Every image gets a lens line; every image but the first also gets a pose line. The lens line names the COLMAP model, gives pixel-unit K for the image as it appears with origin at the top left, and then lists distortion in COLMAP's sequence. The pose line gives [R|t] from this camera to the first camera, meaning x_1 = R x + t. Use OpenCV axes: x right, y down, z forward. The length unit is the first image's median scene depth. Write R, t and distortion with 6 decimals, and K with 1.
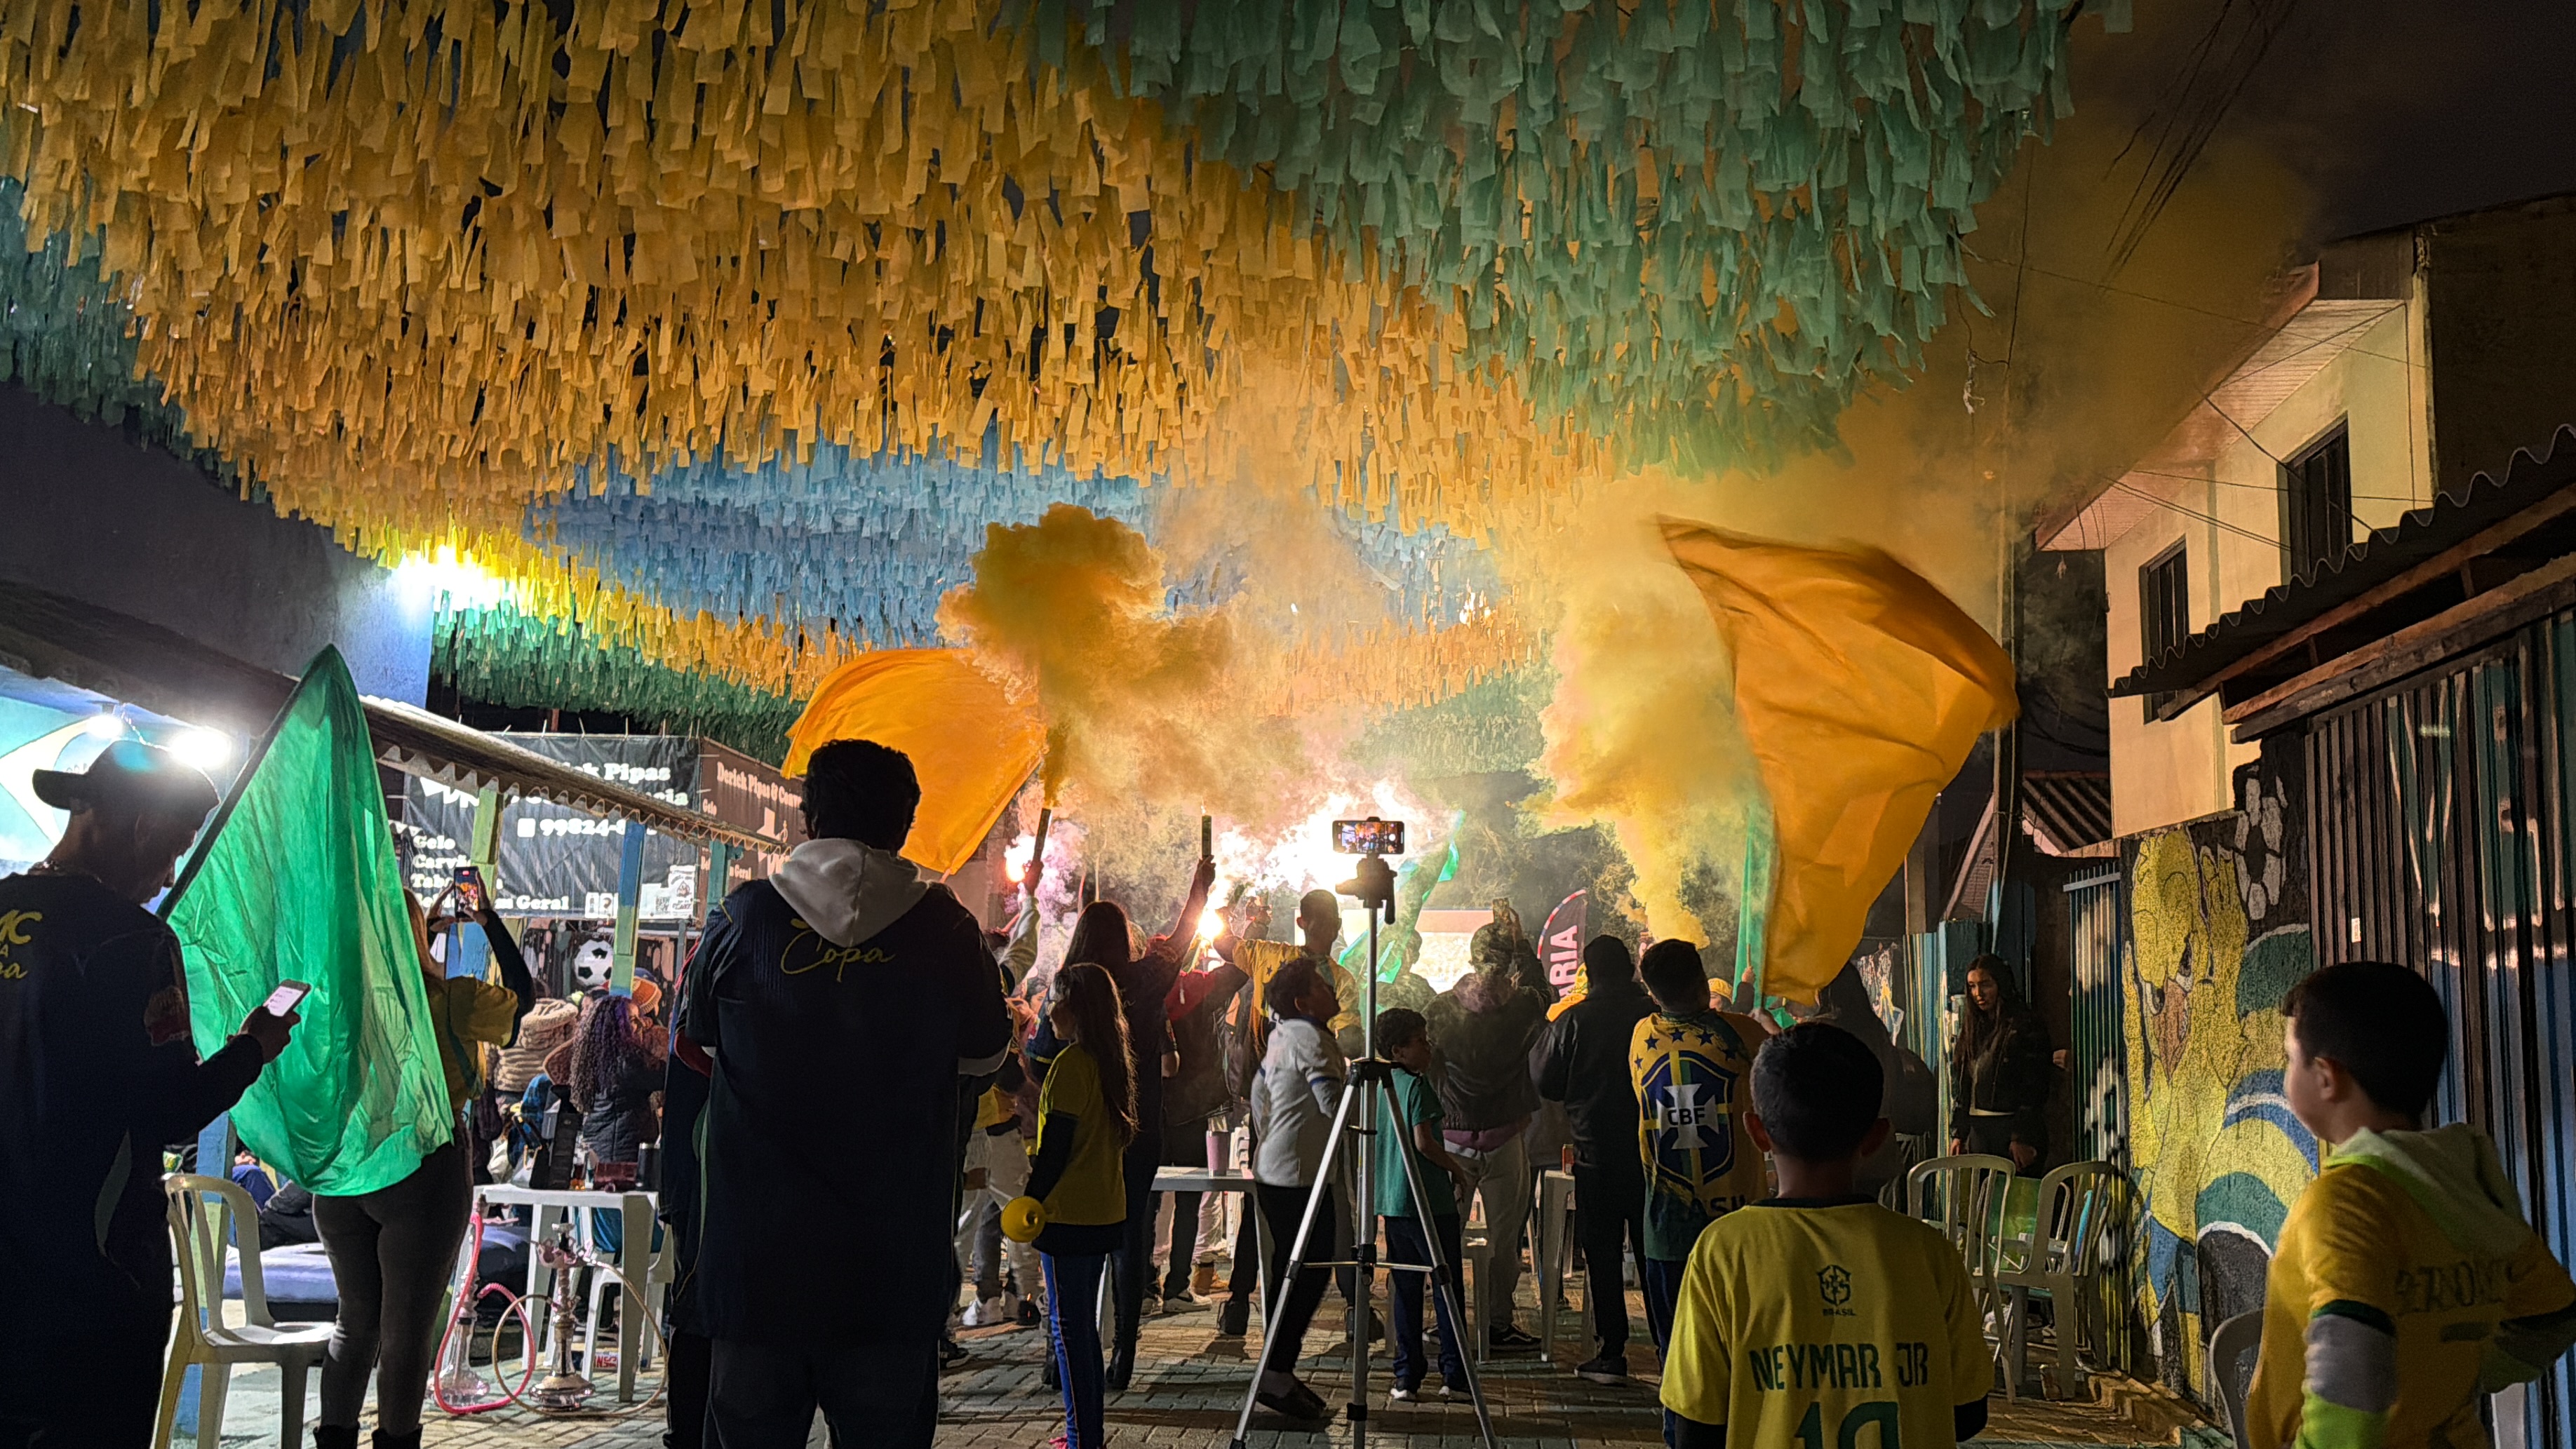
lens RADIAL K [[2275.4, 0, 1234.2], [0, 2275.4, 772.1], [0, 0, 1]] dist [0.104840, 0.003451]
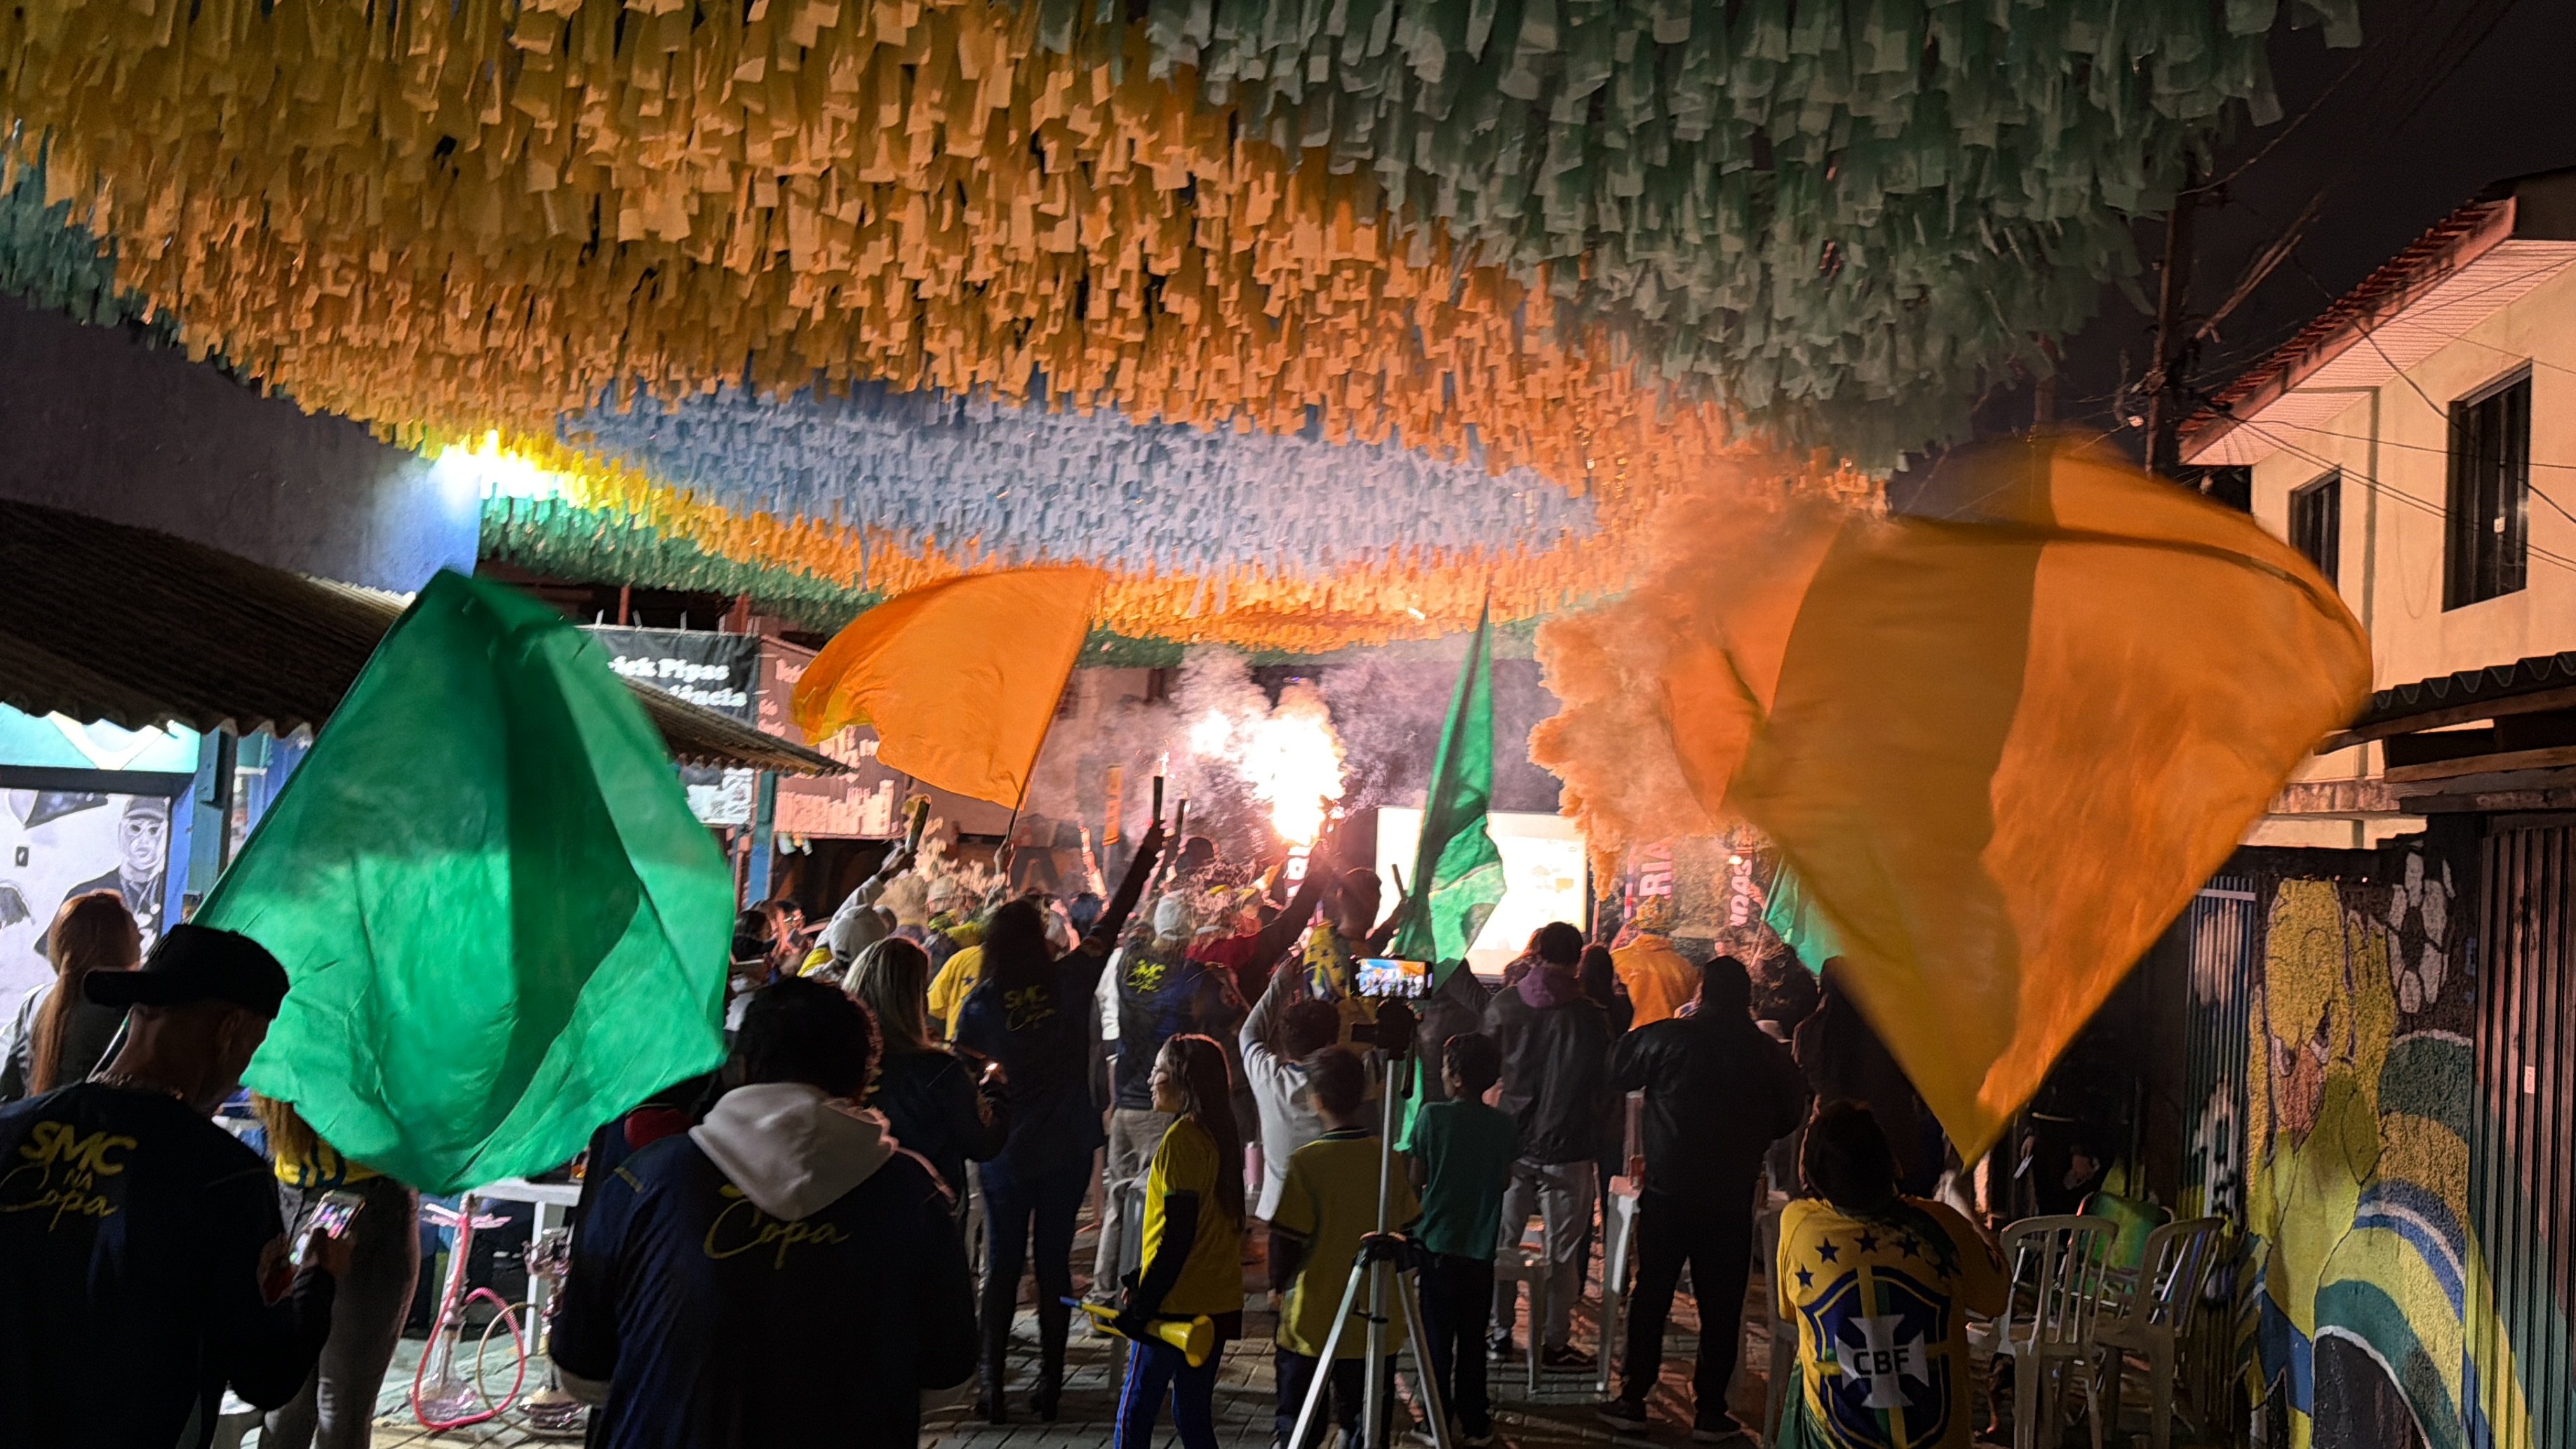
lens RADIAL K [[2224.4, 0, 1288.0], [0, 2224.4, 724.5], [0, 0, 1]] dist [0.078548, -0.000750]
pose [[0.998838, 0.035655, -0.032412, 0.029616], [-0.032938, 0.996187, 0.080792, -0.091688], [0.035169, -0.079630, 0.996204, 0.109015]]
